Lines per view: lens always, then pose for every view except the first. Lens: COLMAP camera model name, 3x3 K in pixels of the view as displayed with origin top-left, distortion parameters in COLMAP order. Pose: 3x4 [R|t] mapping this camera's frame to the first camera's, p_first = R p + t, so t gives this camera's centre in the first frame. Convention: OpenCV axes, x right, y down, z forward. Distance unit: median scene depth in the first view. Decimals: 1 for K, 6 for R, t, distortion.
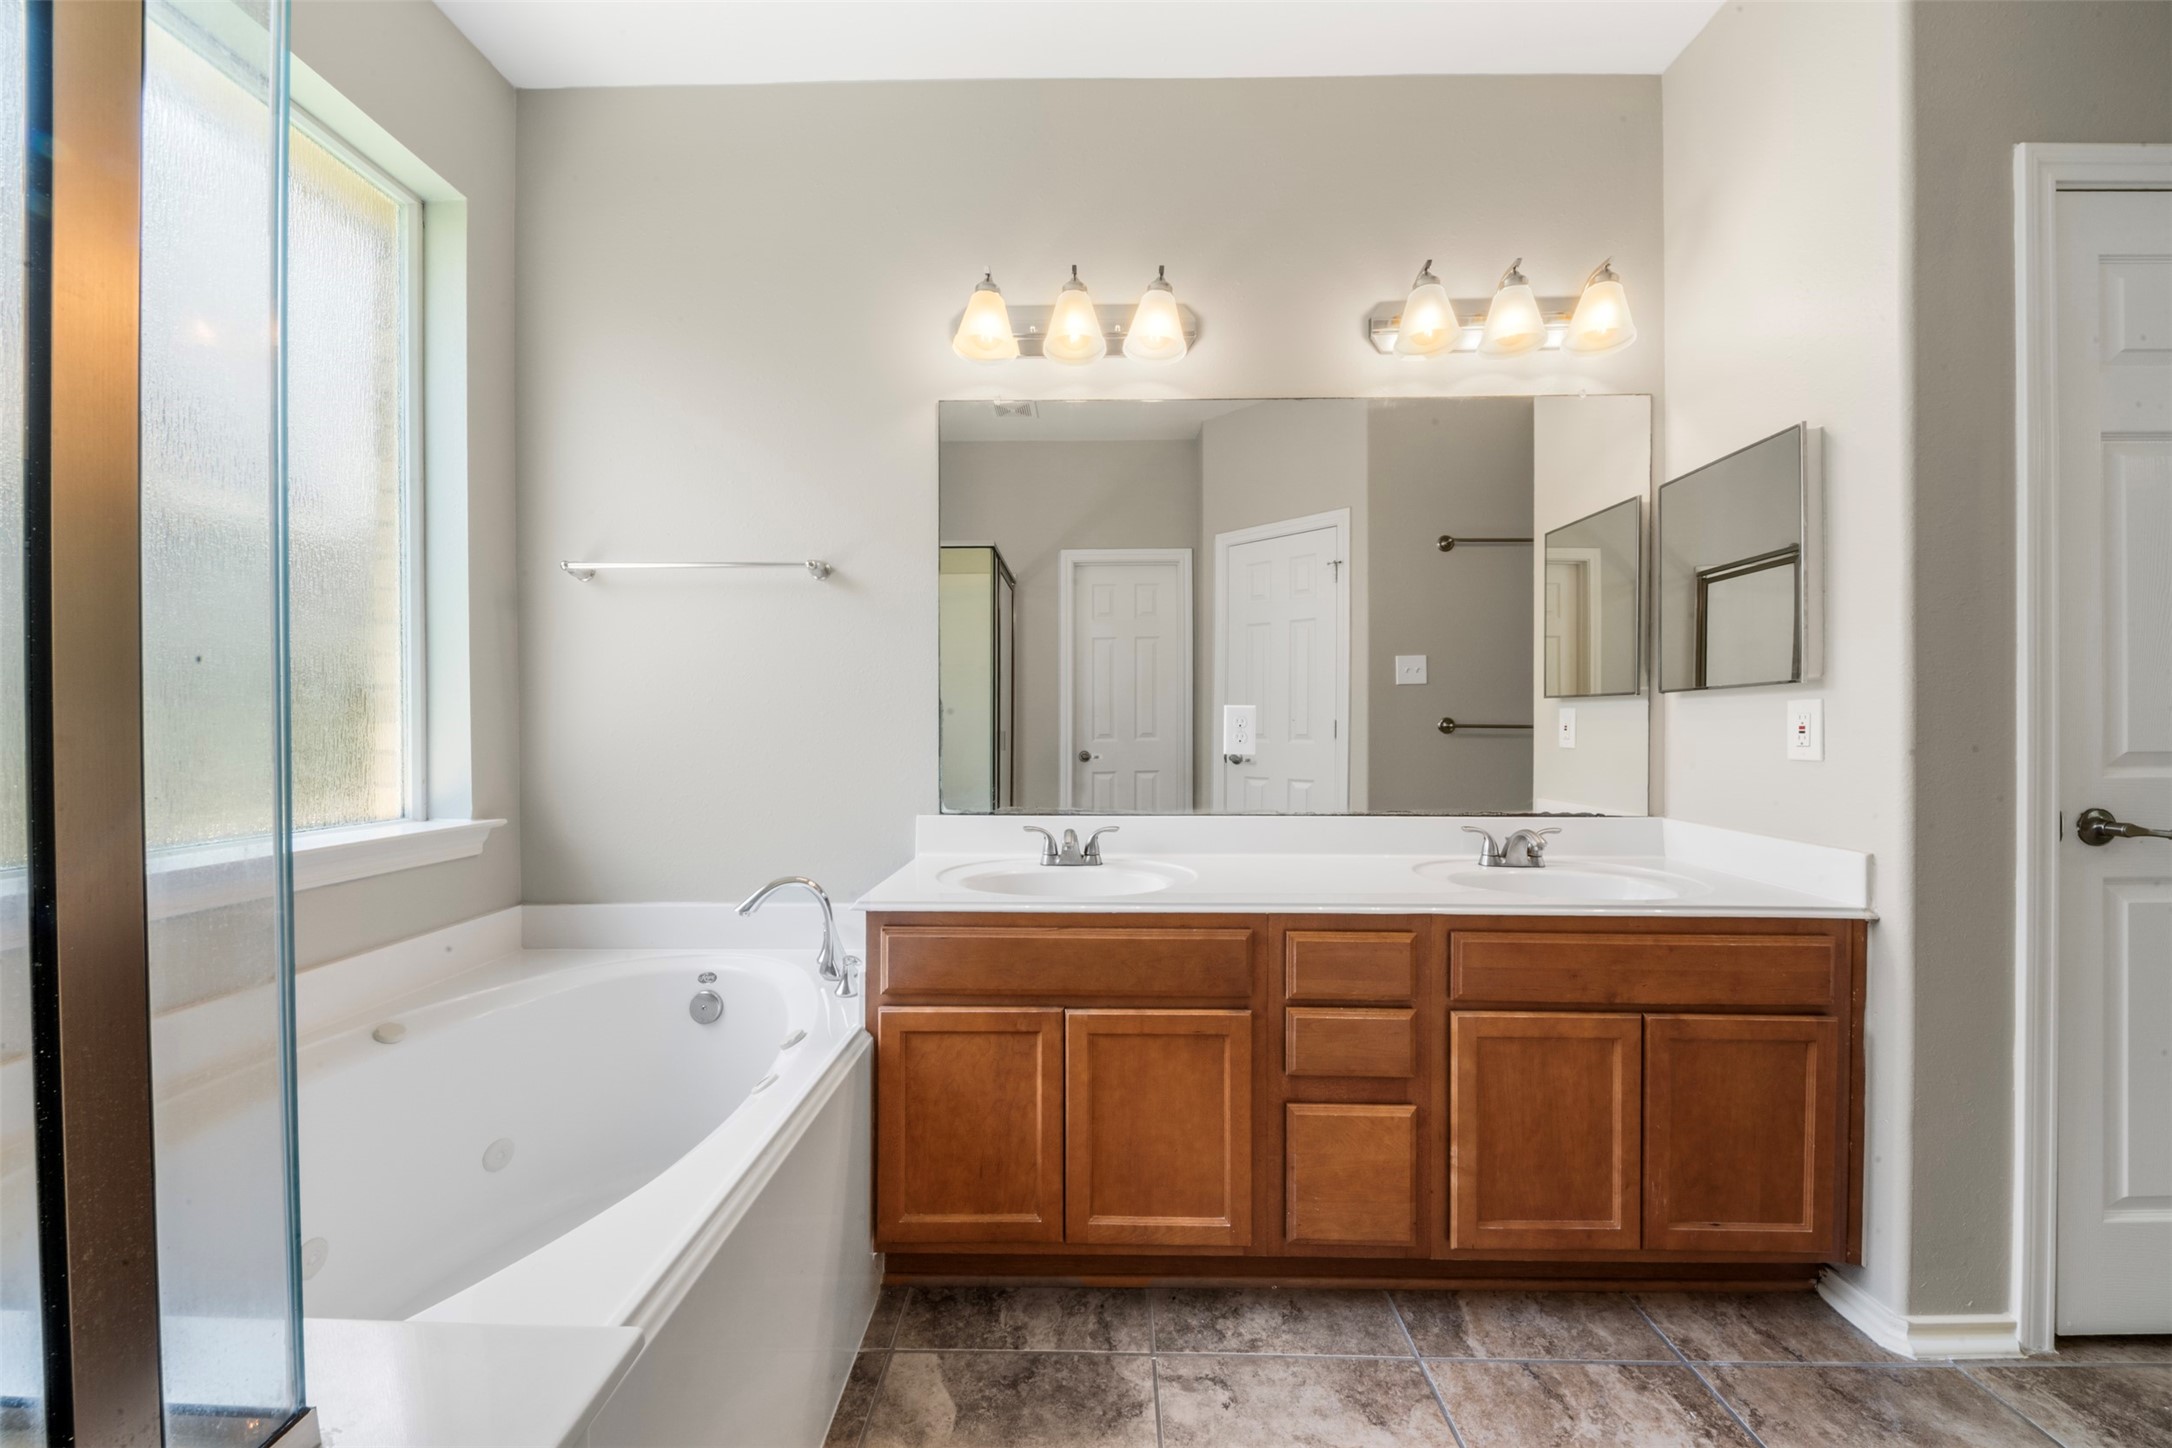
lens RADIAL K [[764.2, 0, 1087.2], [0, 764.2, 741.1], [0, 0, 1]] dist [-0.000196, -0.002731]
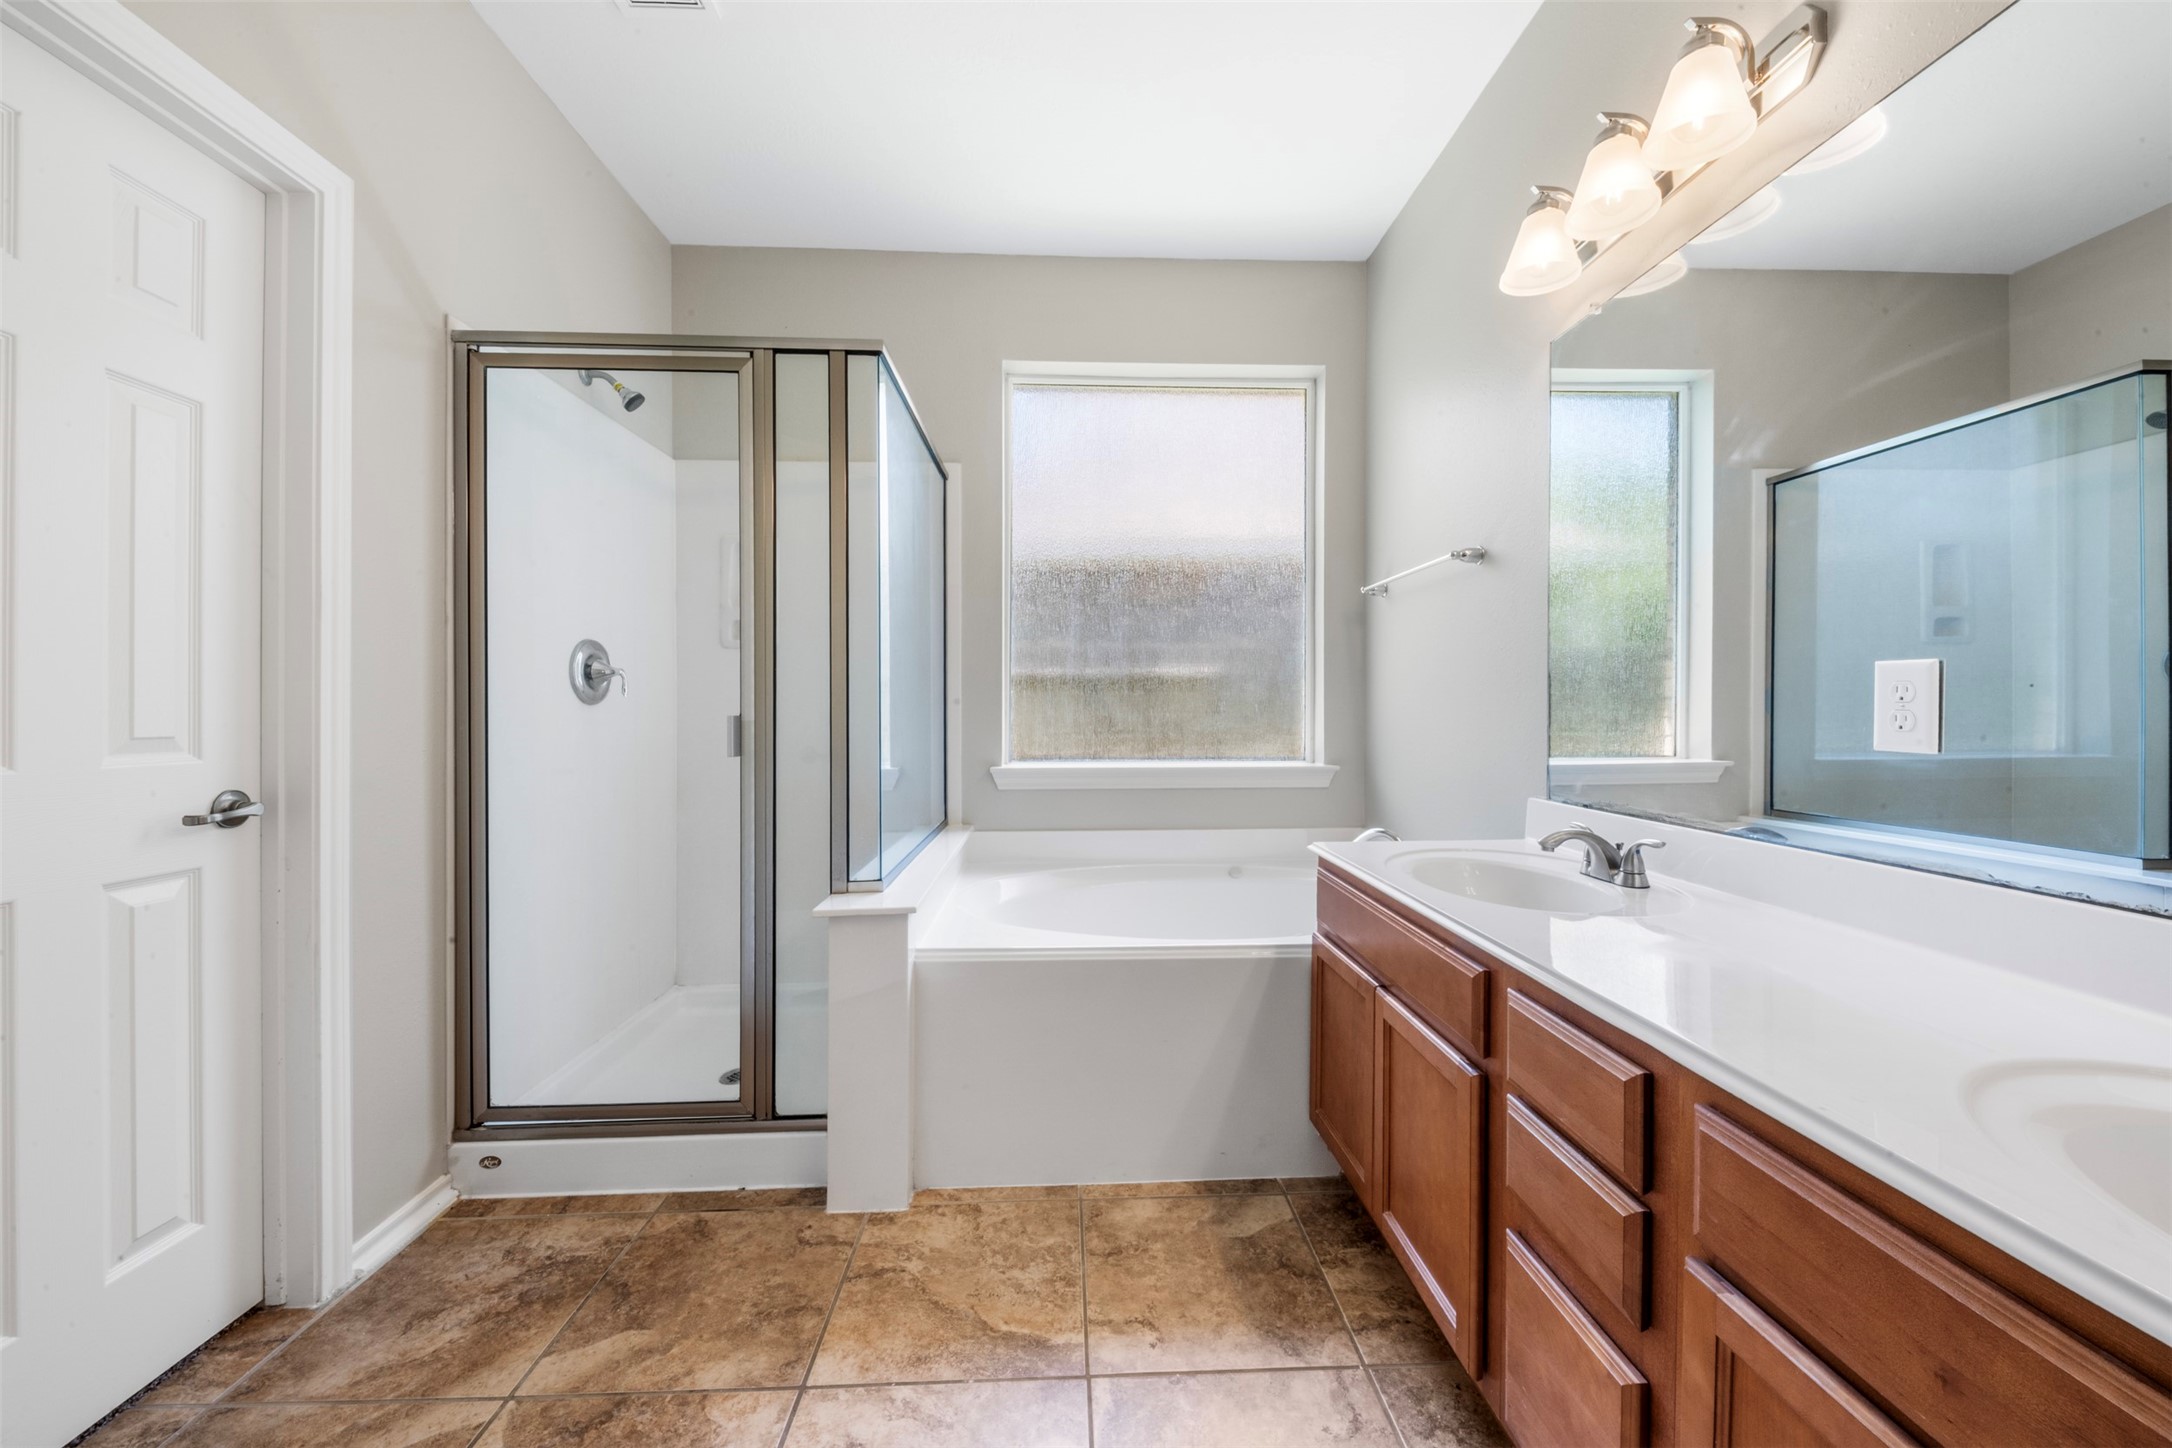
lens RADIAL K [[764.2, 0, 1093.4], [0, 764.2, 709.3], [0, 0, 1]] dist [-0.000196, -0.002731]
pose [[0.070824, 0.001827, -0.997487, 0.991641], [-0.005769, 0.999982, 0.001421, -0.012062], [0.997472, 0.005654, 0.070833, 0.583302]]
